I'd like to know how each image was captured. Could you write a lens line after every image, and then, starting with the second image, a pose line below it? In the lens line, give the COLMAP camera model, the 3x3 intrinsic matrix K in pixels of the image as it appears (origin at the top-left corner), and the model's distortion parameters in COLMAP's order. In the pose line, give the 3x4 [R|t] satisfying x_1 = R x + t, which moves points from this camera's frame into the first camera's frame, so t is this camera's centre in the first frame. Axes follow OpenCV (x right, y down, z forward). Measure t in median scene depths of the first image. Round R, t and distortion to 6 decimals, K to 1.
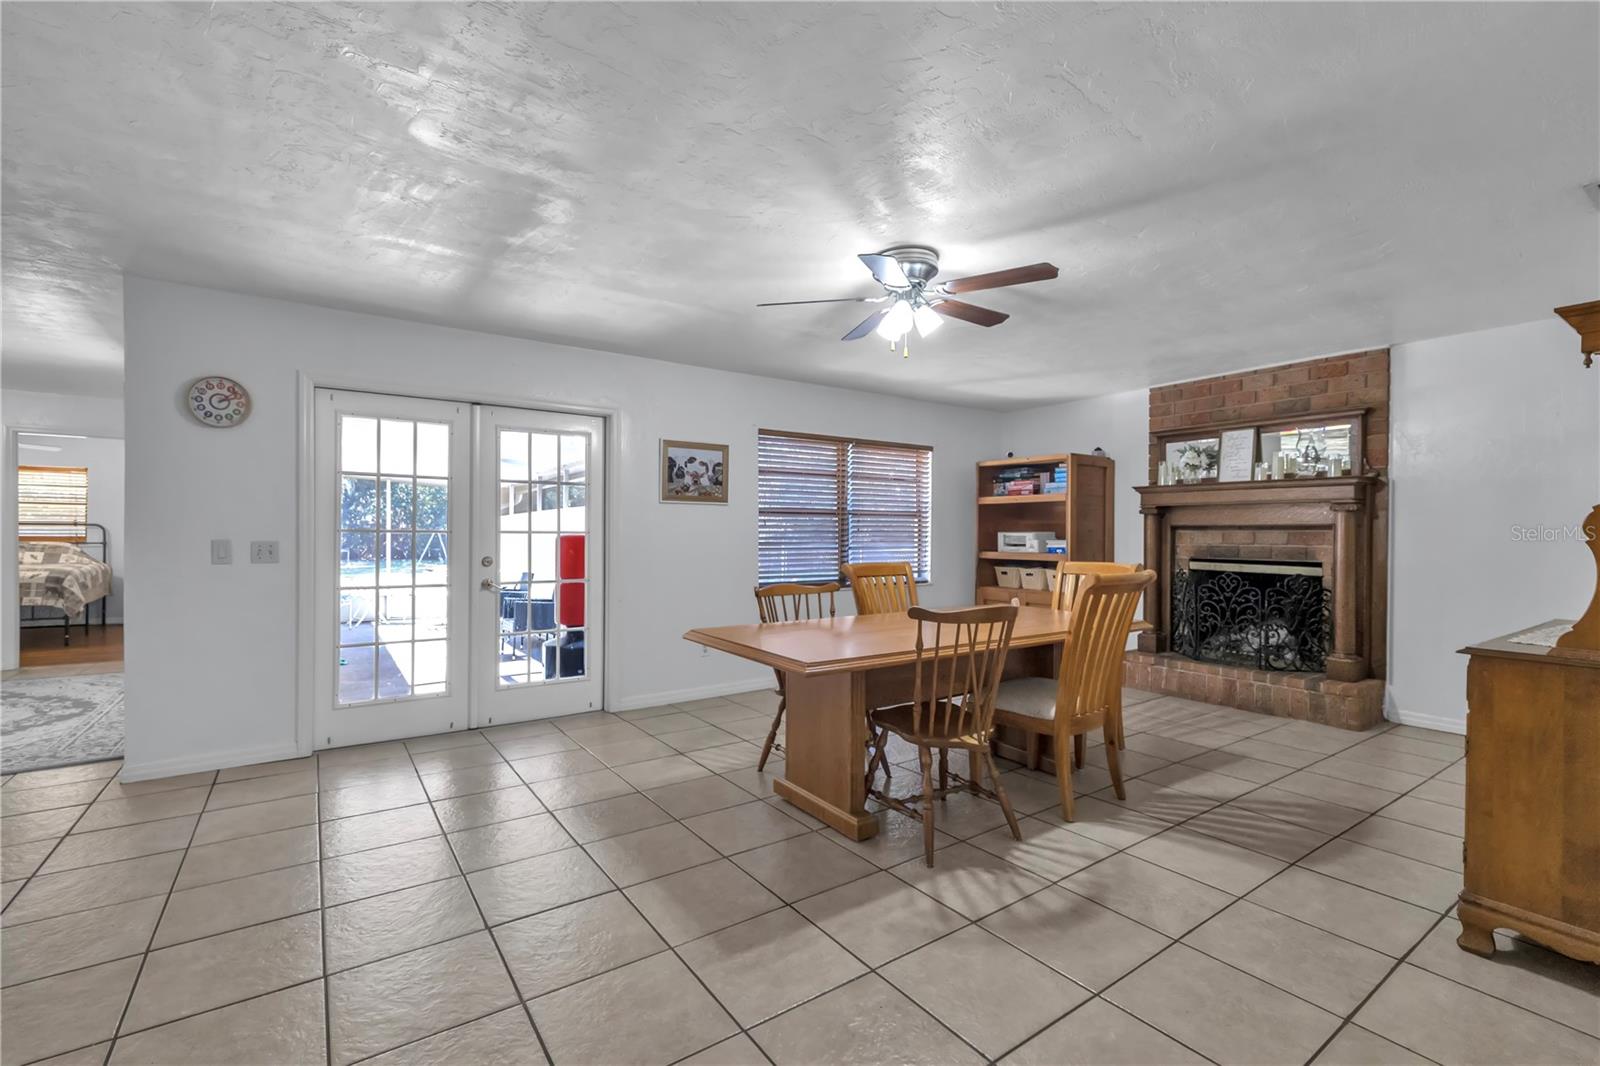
lens RADIAL K [[695.6, 0, 784.5], [0, 695.6, 538.6], [0, 0, 1]] dist [0.001226, 0.001517]
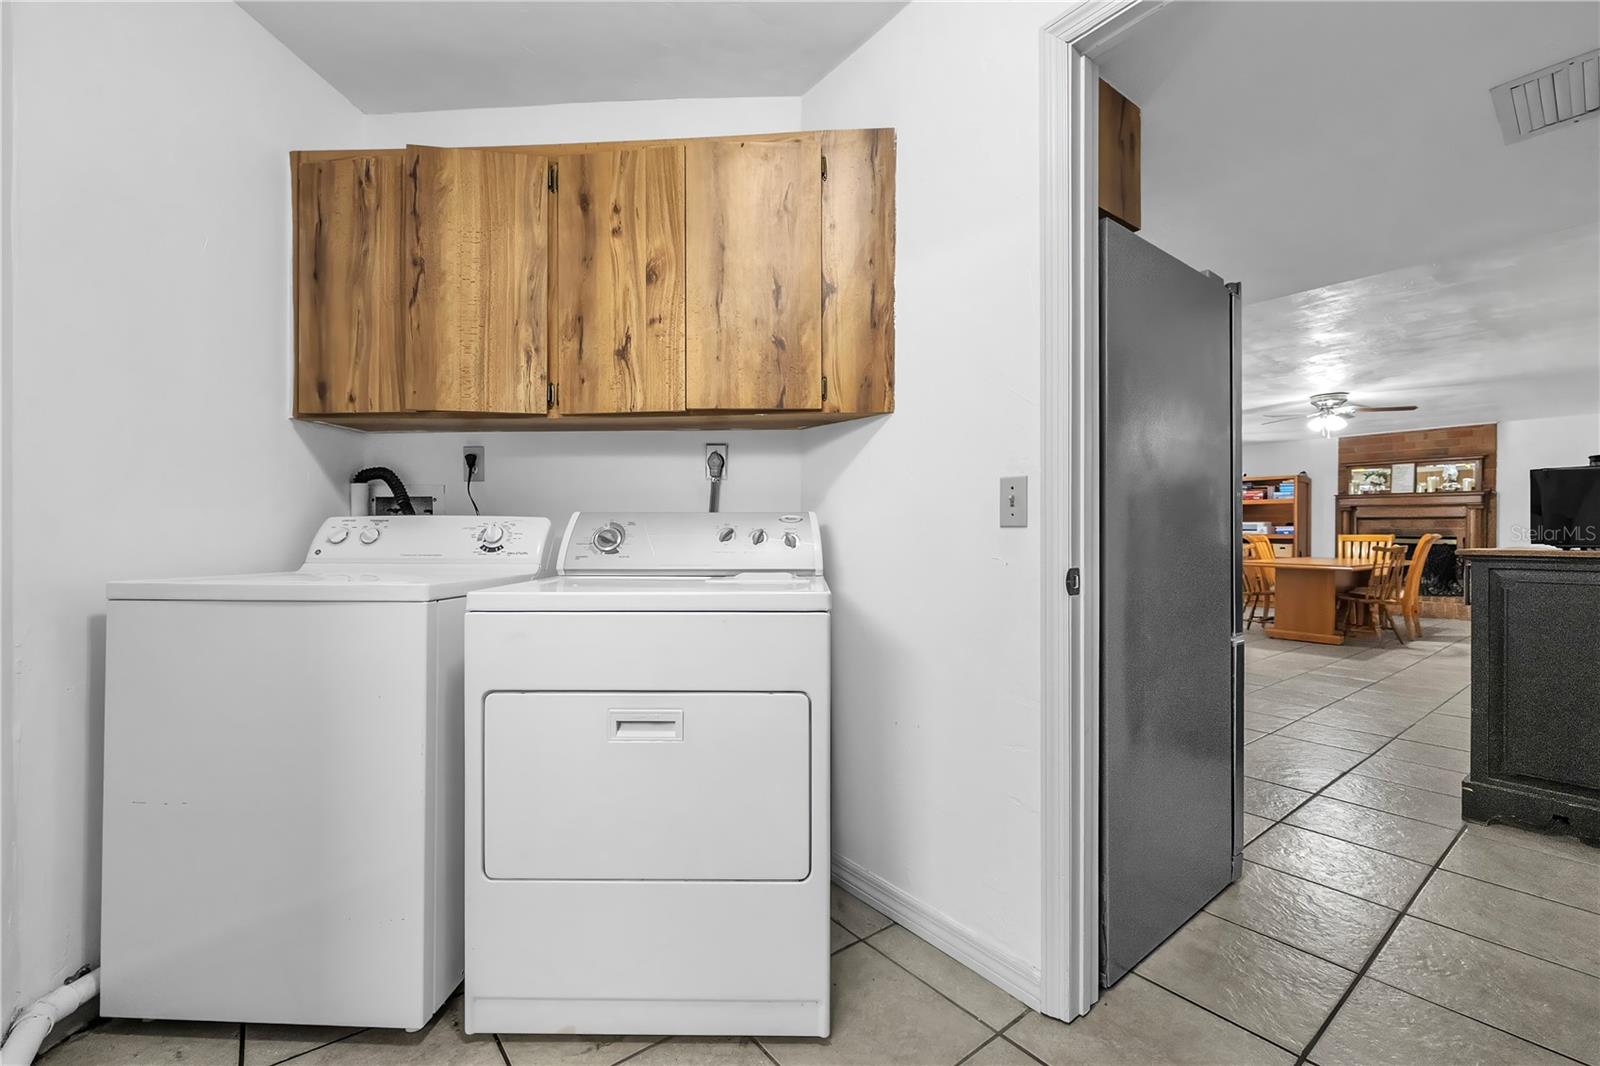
lens RADIAL K [[695.6, 0, 795.2], [0, 695.6, 524.6], [0, 0, 1]] dist [0.001226, 0.001517]
pose [[0.997728, 0.004657, 0.067210, -1.142291], [-0.003029, 0.999700, -0.024315, 0.053208], [-0.067303, 0.024056, 0.997443, -0.749472]]
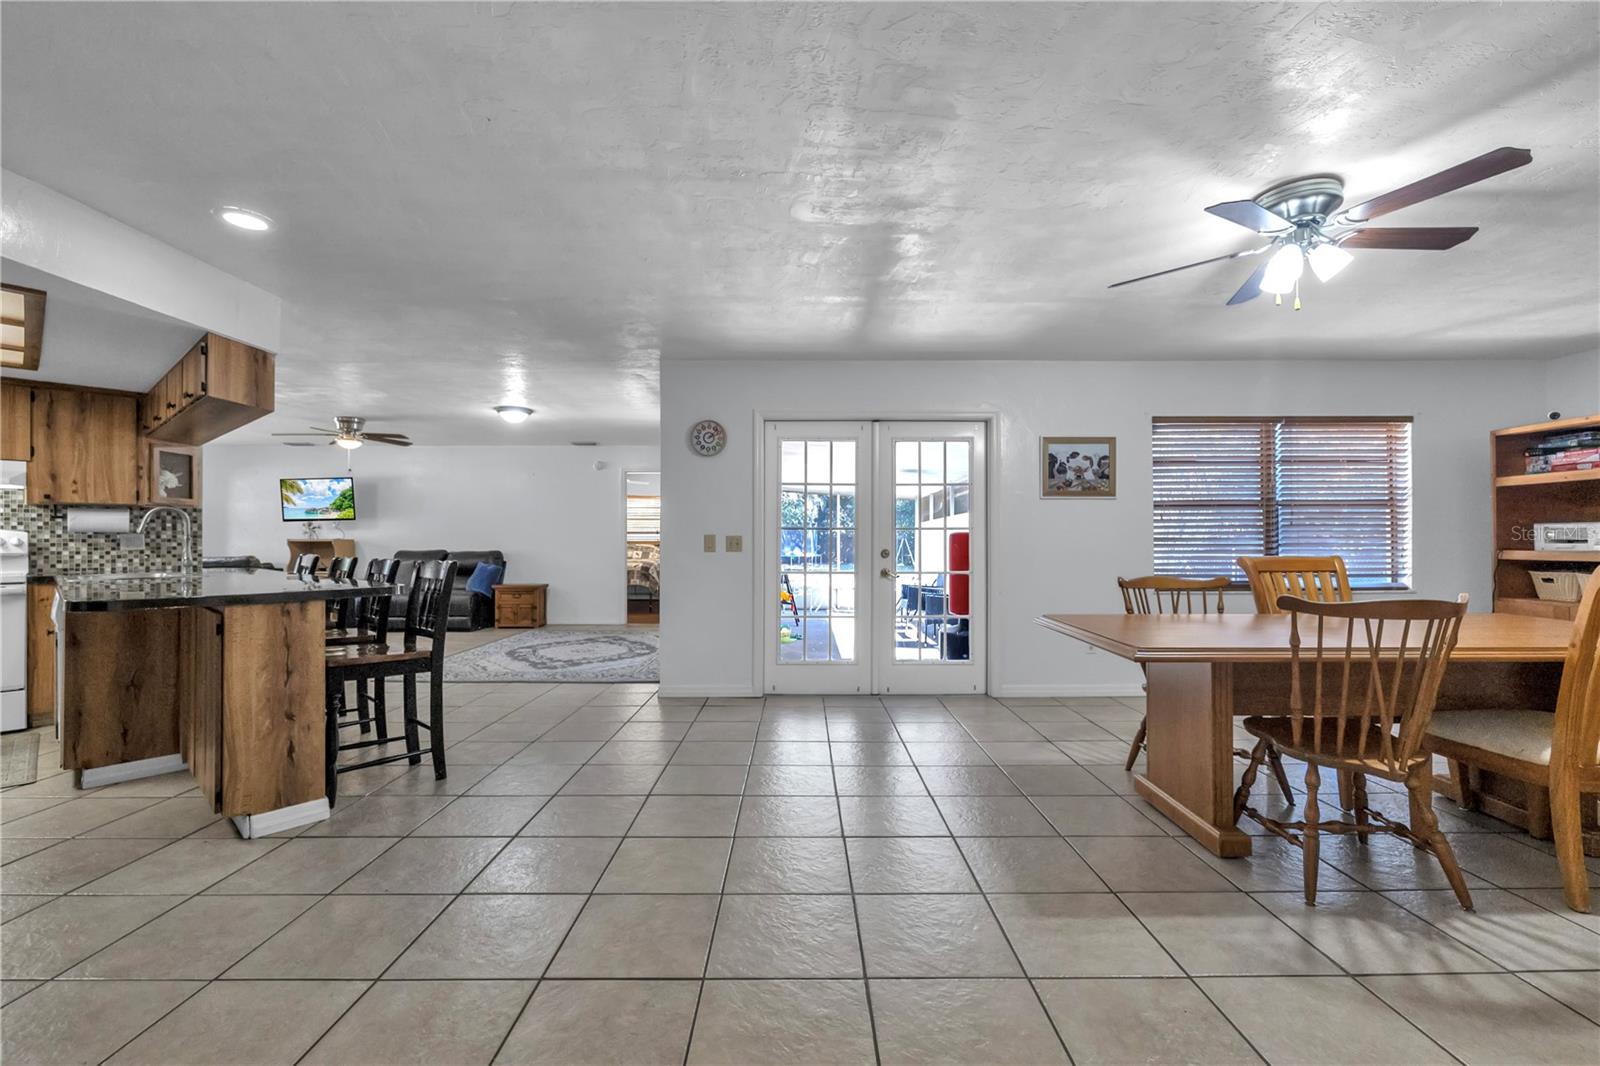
lens RADIAL K [[658.3, 0, 786.9], [0, 658.3, 534.9], [0, 0, 1]] dist [-0.007290, 0.001653]
pose [[0.821035, -0.007627, -0.570826, 0.079671], [-0.001356, 0.999882, -0.015311, 0.020172], [0.570876, 0.013345, 0.820928, -0.010710]]
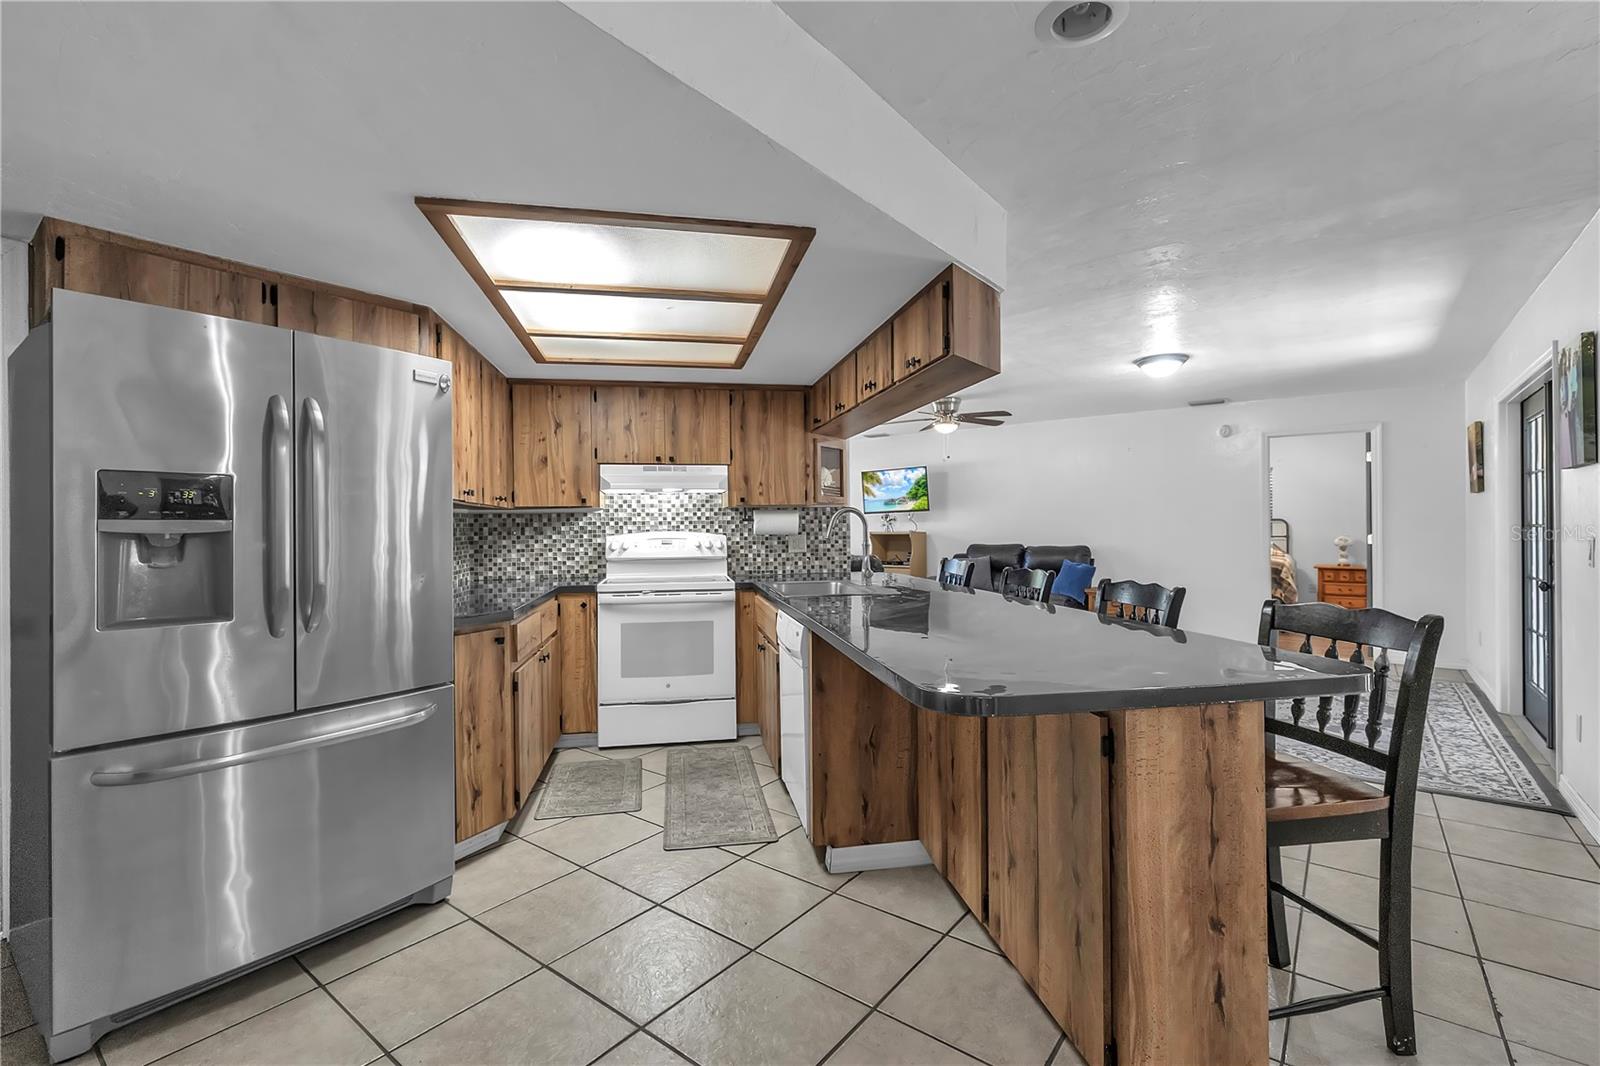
lens RADIAL K [[695.6, 0, 791.2], [0, 695.6, 526.3], [0, 0, 1]] dist [0.001226, 0.001517]
pose [[0.282401, -0.002245, -0.959294, -0.403800], [0.000468, 0.999997, -0.002202, -0.010436], [0.959296, 0.000173, 0.282401, -0.062288]]
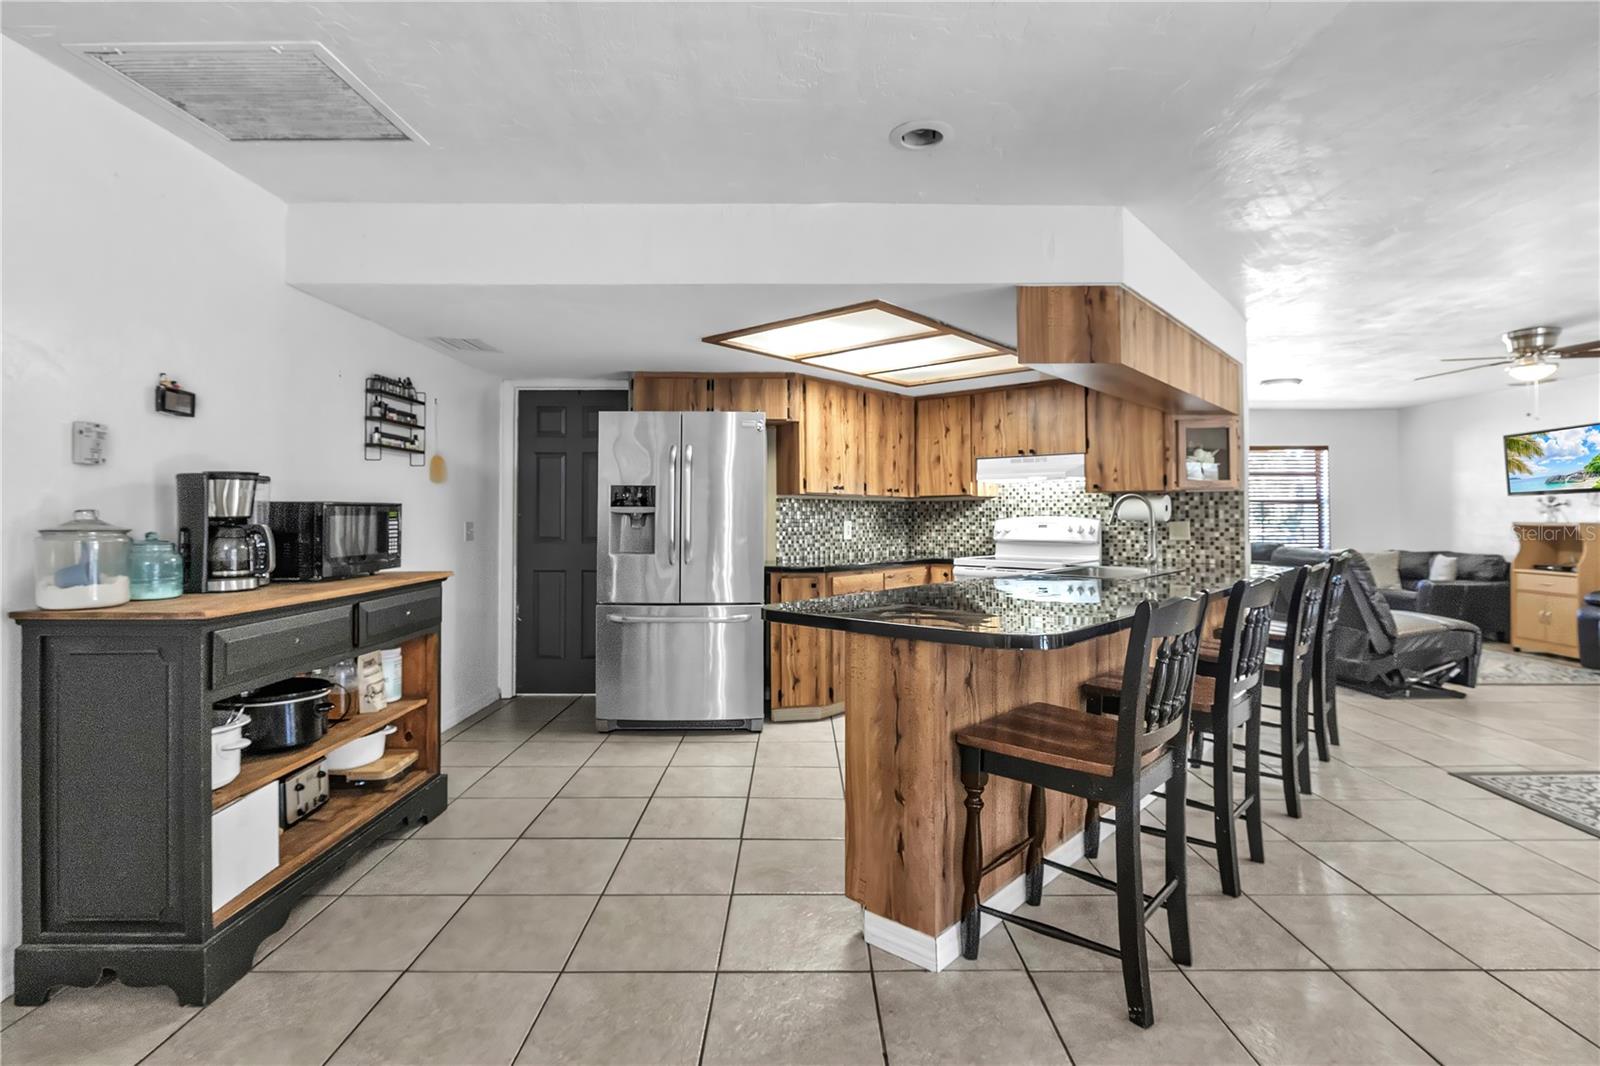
lens RADIAL K [[766.7, 0, 842.1], [0, 766.7, 499.8], [0, 0, 1]] dist [-0.011191, 0.001981]
pose [[-0.545817, -0.016487, -0.837742, -0.208221], [-0.006382, 0.999859, -0.015519, -0.010667], [0.837880, -0.003124, -0.545846, 0.492080]]
